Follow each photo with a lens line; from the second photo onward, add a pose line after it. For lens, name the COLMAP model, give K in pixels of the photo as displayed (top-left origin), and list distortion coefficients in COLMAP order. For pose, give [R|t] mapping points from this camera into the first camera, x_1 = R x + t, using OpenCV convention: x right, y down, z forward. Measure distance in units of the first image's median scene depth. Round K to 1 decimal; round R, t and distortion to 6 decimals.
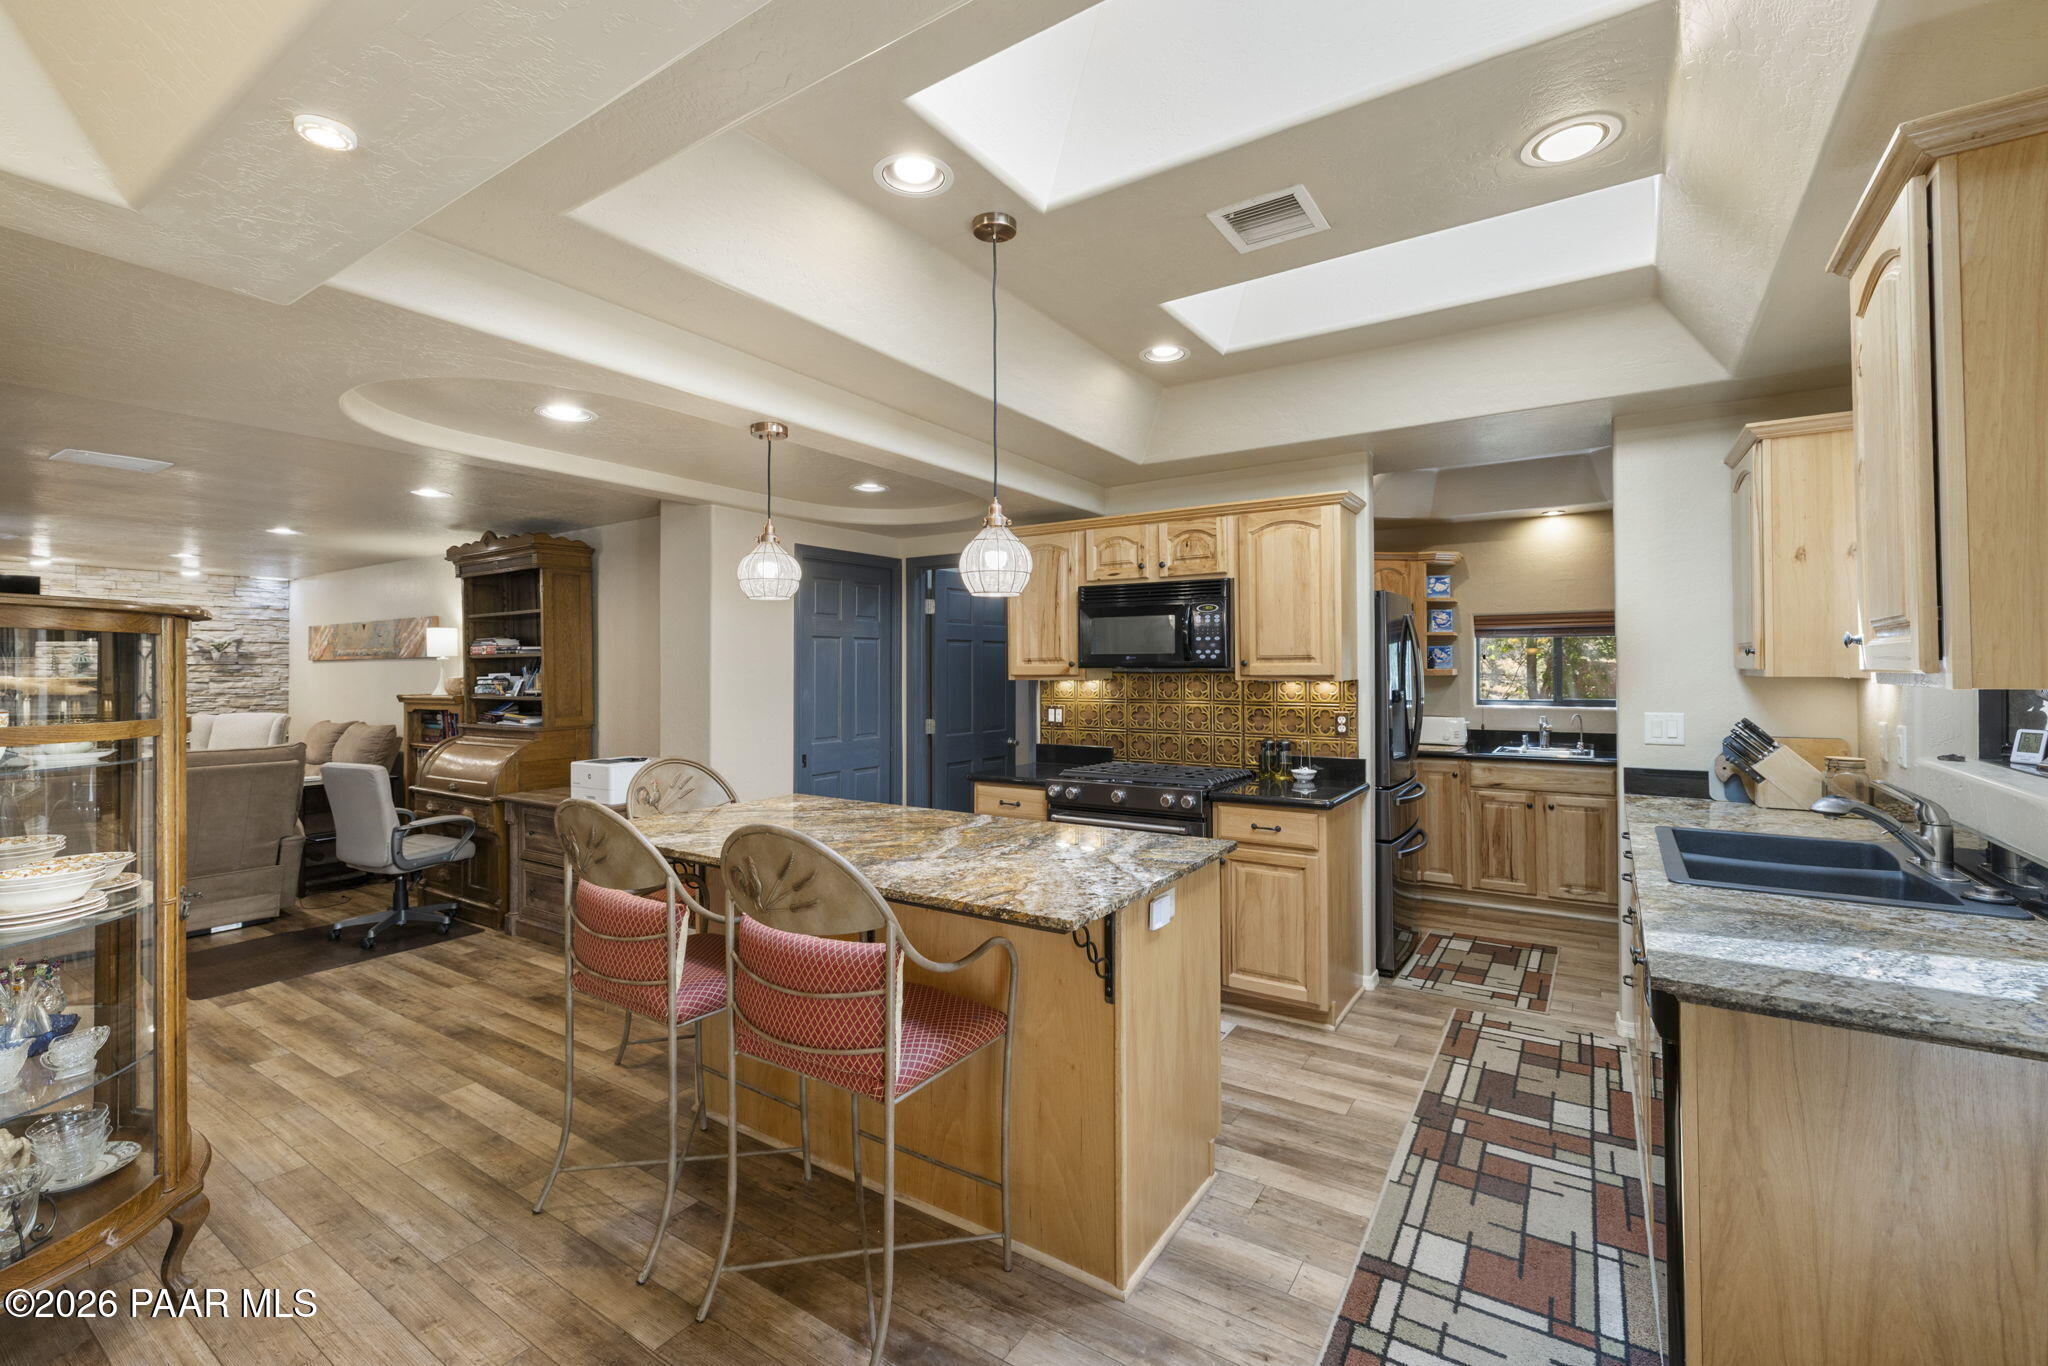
lens RADIAL K [[881.6, 0, 1014.5], [0, 881.6, 661.6], [0, 0, 1]] dist [-0.000526, 0.000363]
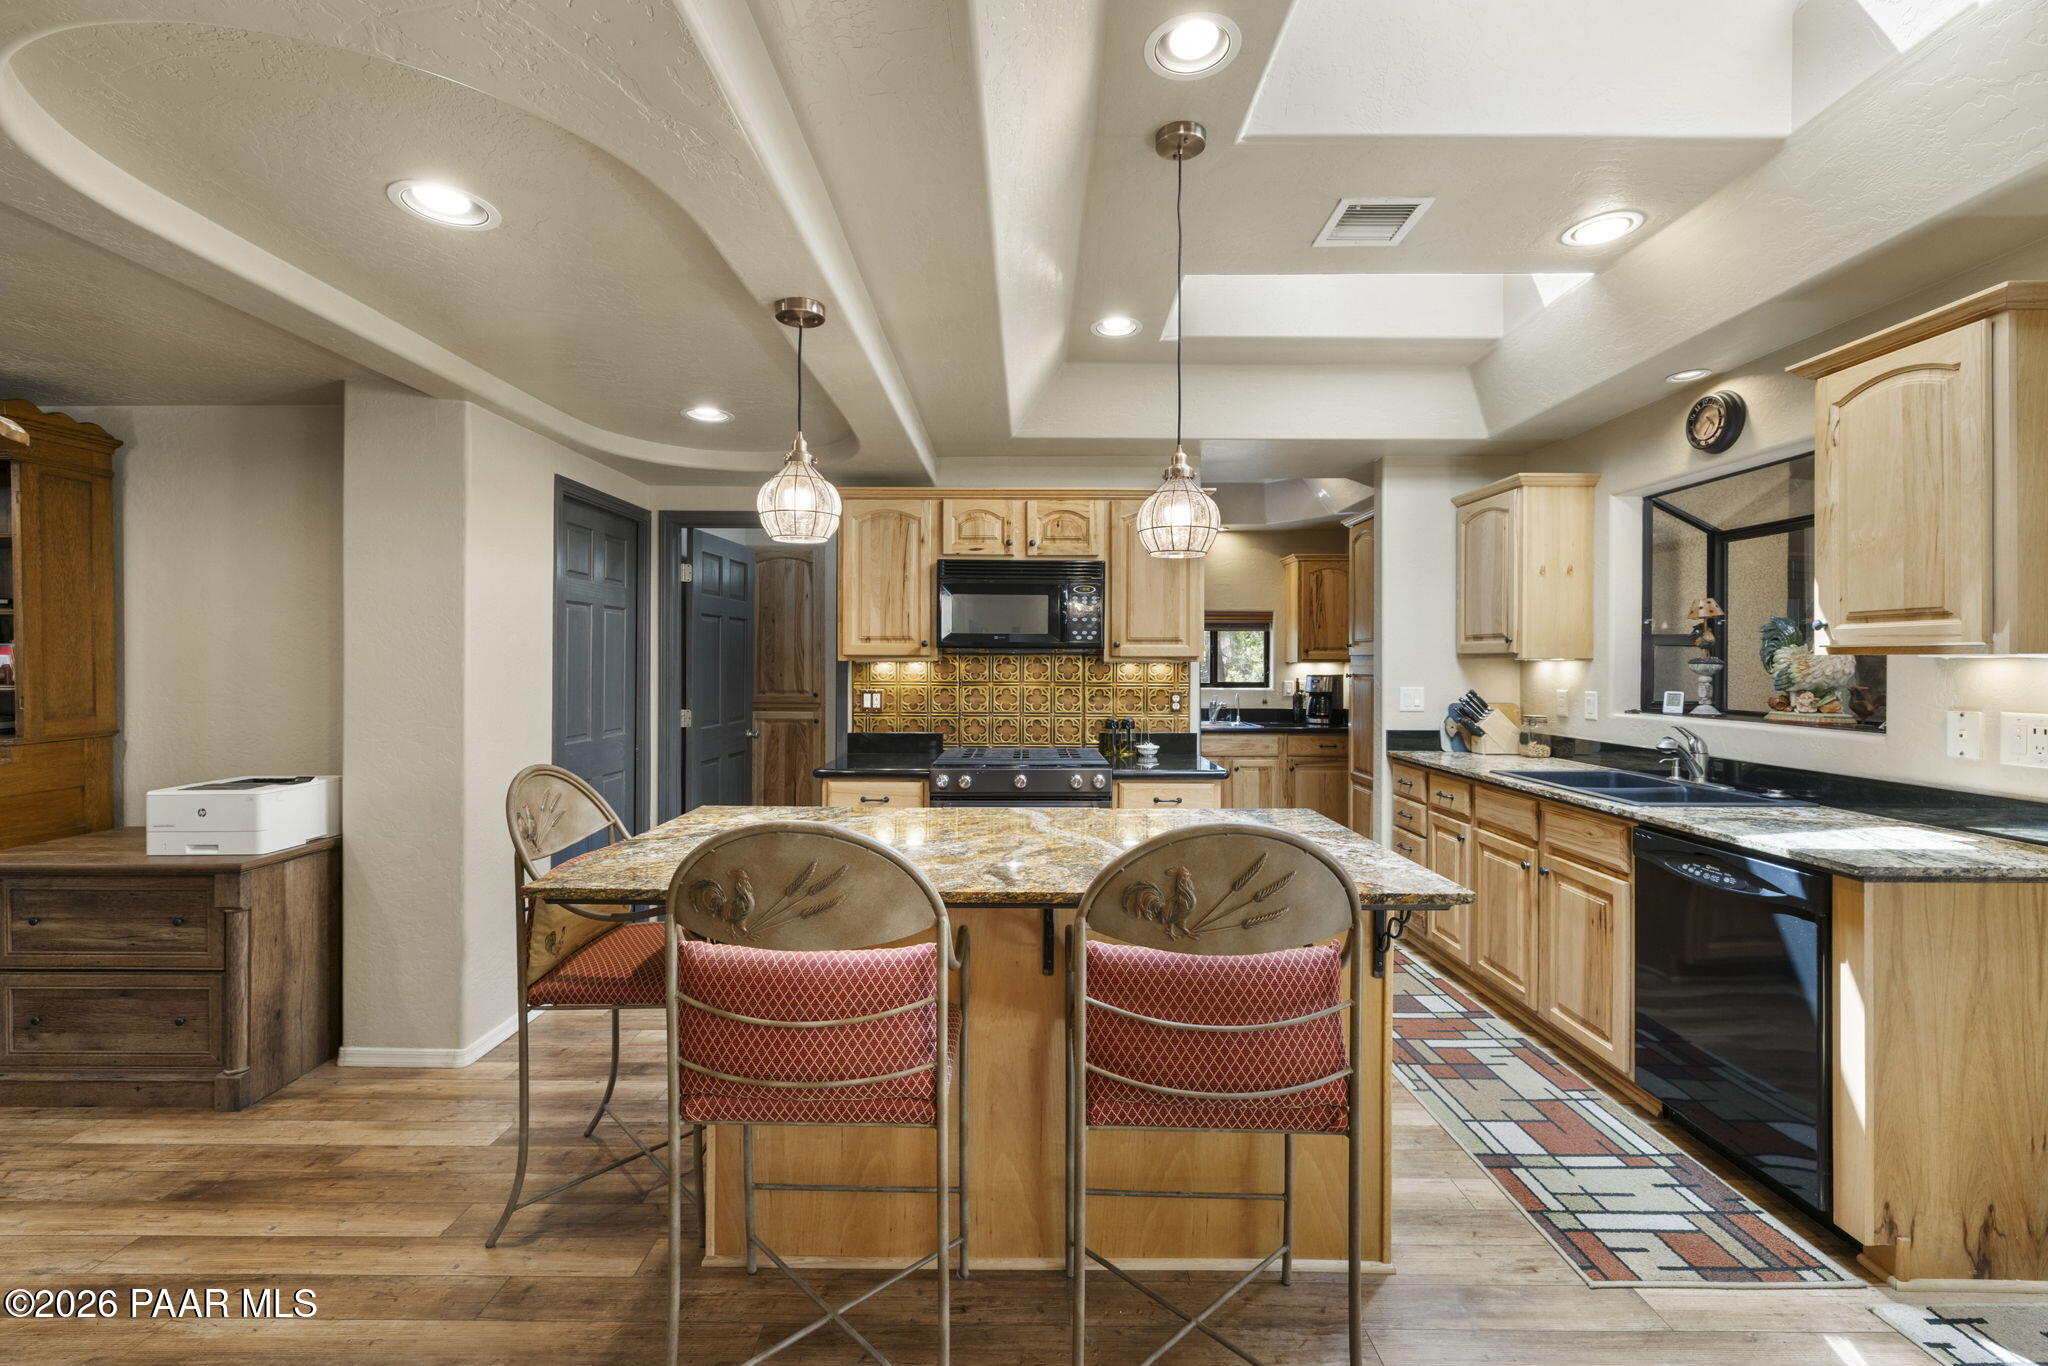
lens RADIAL K [[857.7, 0, 1015.0], [0, 857.7, 667.2], [0, 0, 1]] dist [-0.001376, -0.000416]
pose [[0.833652, 0.004140, 0.552274, -0.380547], [-0.012057, 0.999870, 0.010704, 0.018264], [-0.552158, -0.015582, 0.833594, 0.218915]]
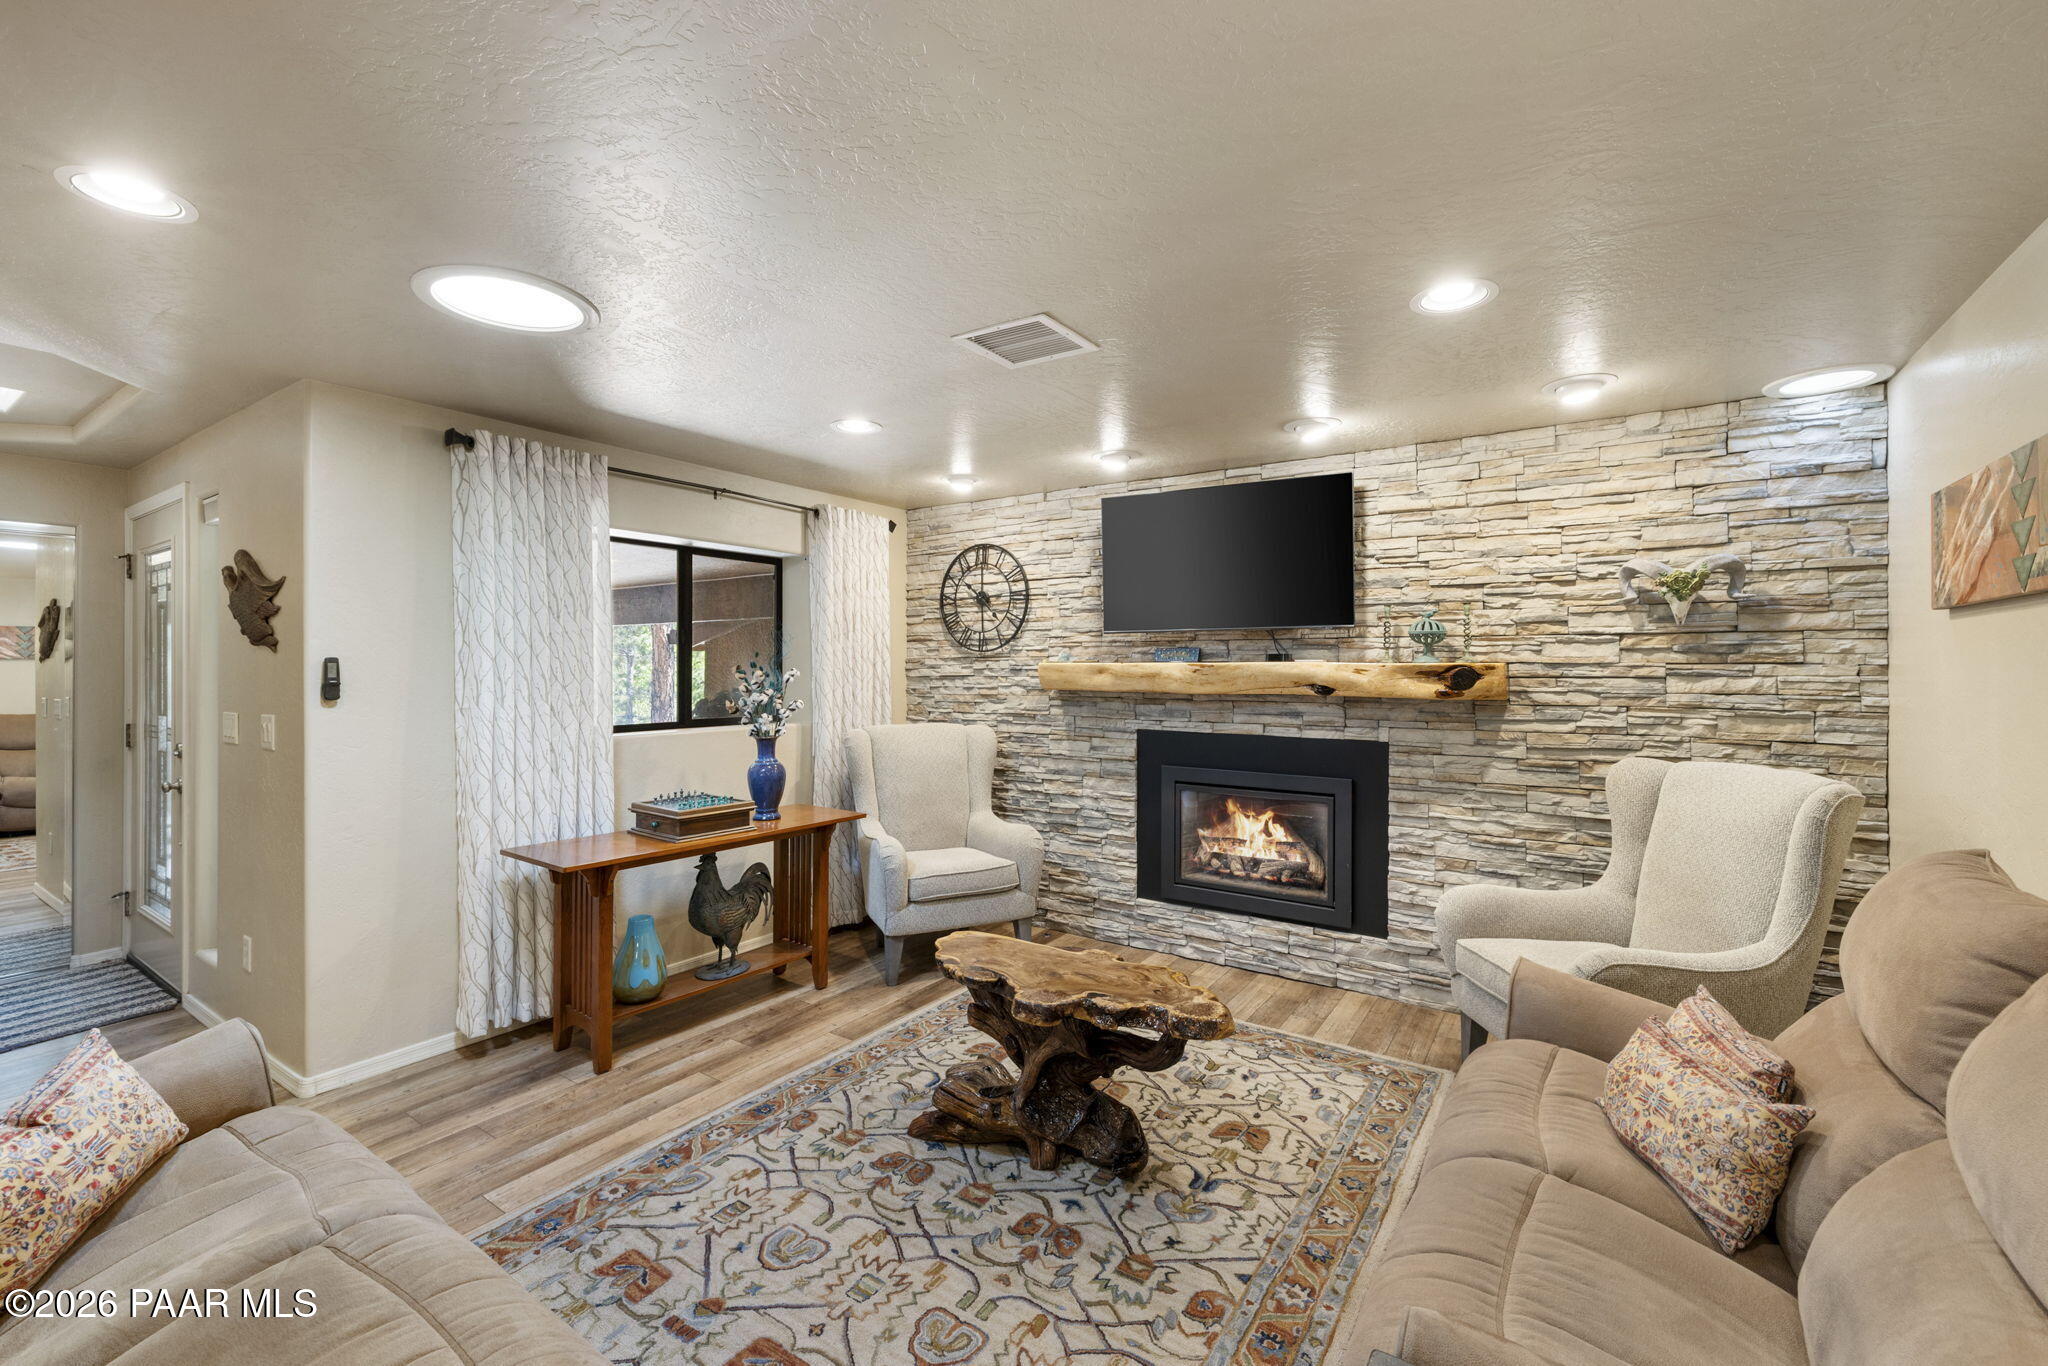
lens RADIAL K [[857.7, 0, 1019.5], [0, 857.7, 663.1], [0, 0, 1]] dist [-0.001376, -0.000416]
pose [[-0.009243, 0.000503, -0.999957, -0.998372], [0.009745, 0.999952, 0.000413, 0.026584], [0.999910, -0.009740, -0.009248, 1.359886]]
